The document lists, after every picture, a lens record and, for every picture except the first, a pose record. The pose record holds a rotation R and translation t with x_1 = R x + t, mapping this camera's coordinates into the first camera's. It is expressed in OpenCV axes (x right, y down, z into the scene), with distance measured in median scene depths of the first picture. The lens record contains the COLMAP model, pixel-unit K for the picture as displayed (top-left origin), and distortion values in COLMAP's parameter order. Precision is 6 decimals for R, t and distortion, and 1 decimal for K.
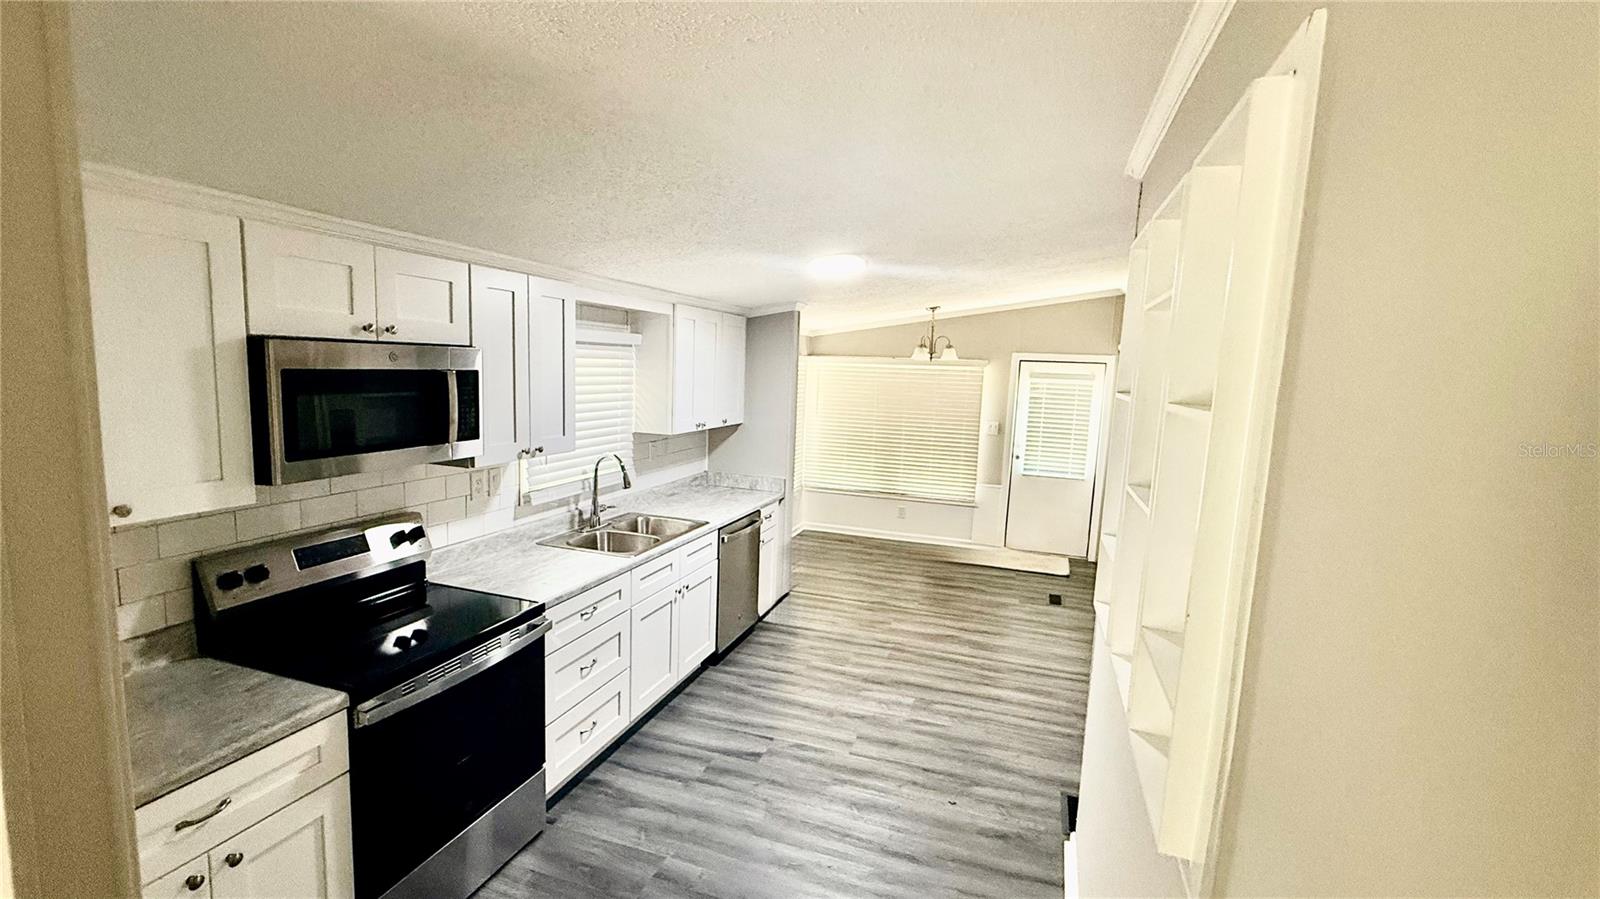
lens RADIAL K [[687.0, 0, 800.0], [0, 687.0, 449.5], [0, 0, 1]] dist [-0.000709, -0.000088]
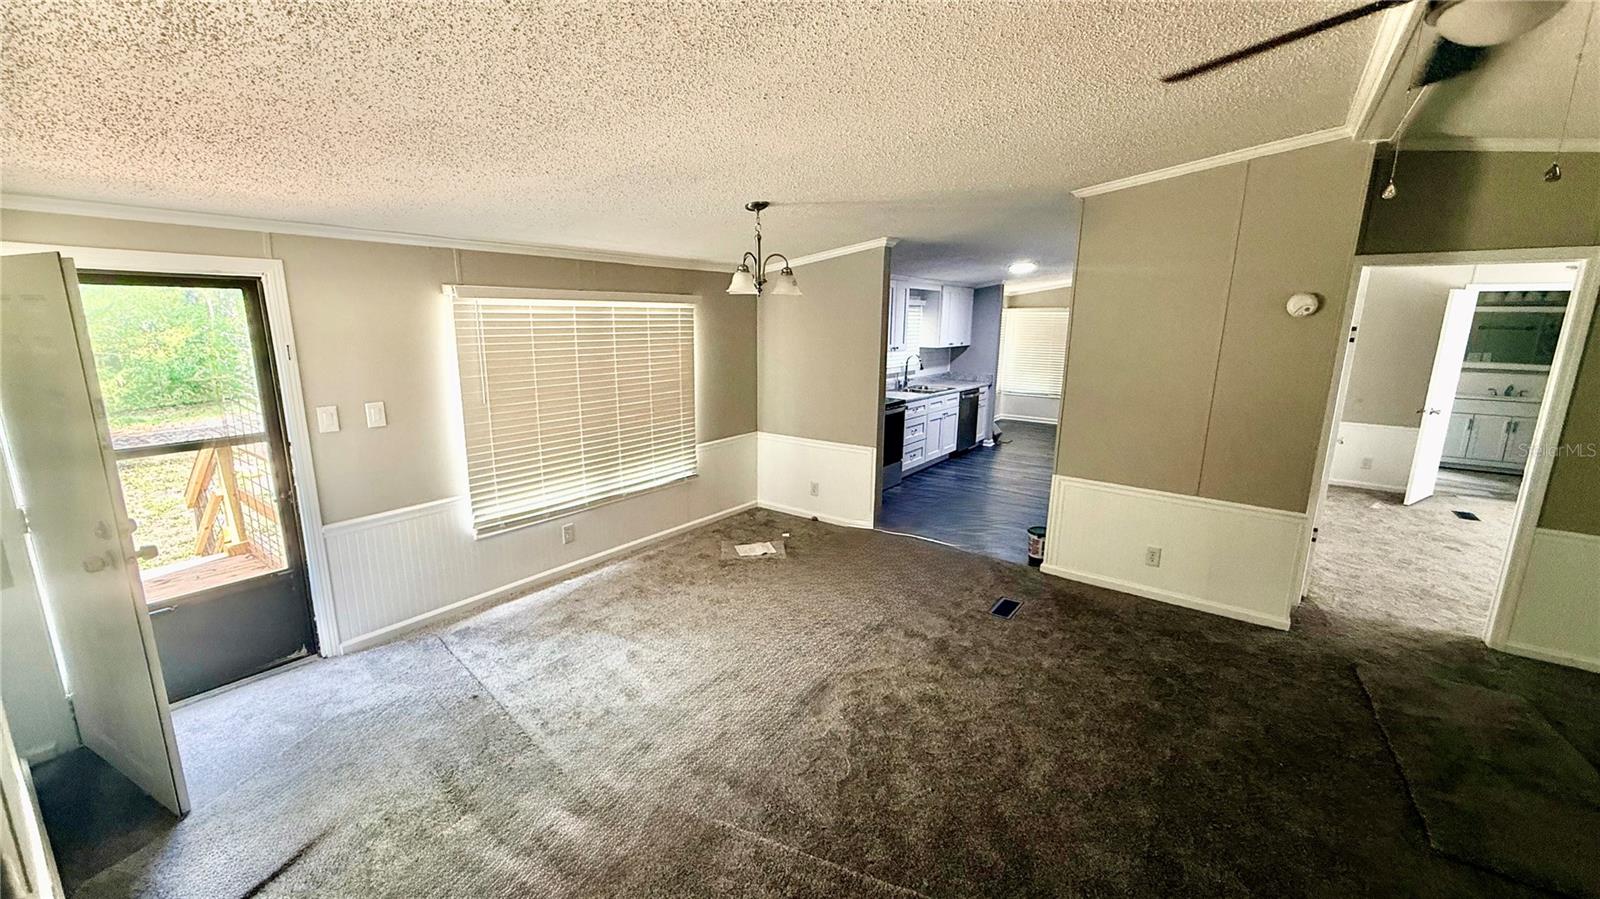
lens RADIAL K [[630.2, 0, 800.0], [0, 630.2, 449.5], [0, 0, 1]] dist [0.000656, -0.000313]
pose [[0.954072, 0.033462, -0.297701, -0.005497], [-0.009586, 0.996643, 0.081304, 0.150721], [0.299423, -0.074716, 0.951191, -1.110624]]
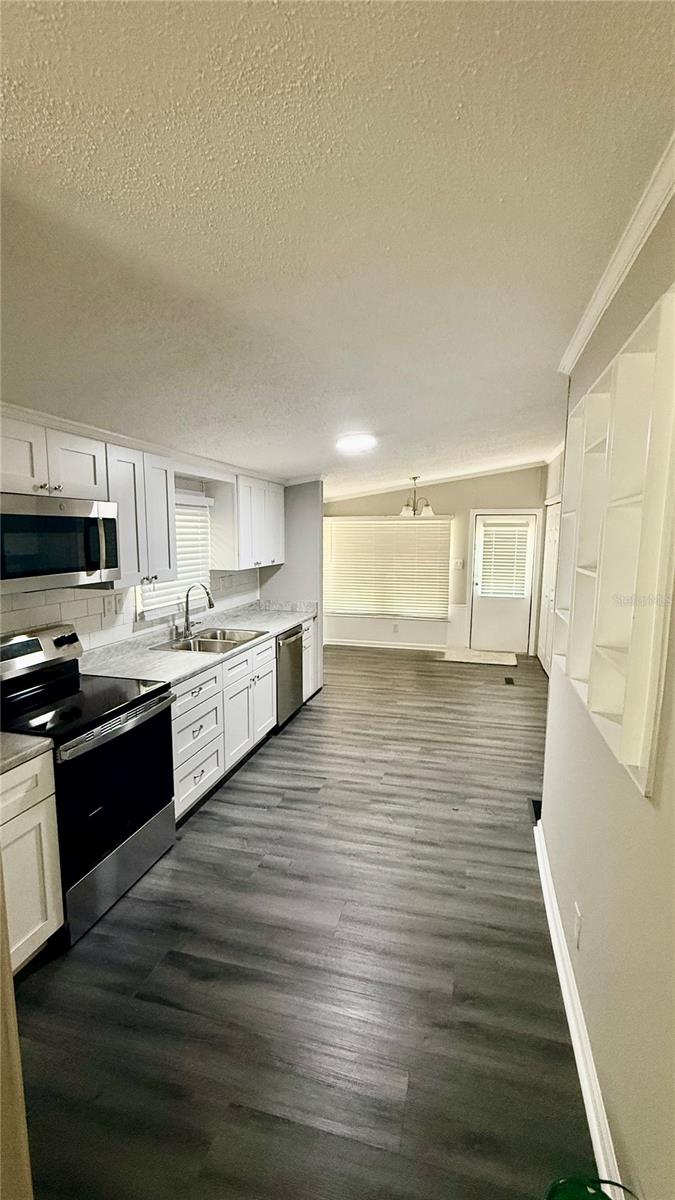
lens RADIAL K [[515.3, 0, 337.5], [0, 515.3, 600.0], [0, 0, 1]] dist [-0.000709, -0.000088]
pose [[0.997201, -0.041339, 0.062303, -0.060170], [0.040812, 0.999120, 0.009699, 0.040015], [-0.062649, -0.007129, 0.998010, -0.054454]]
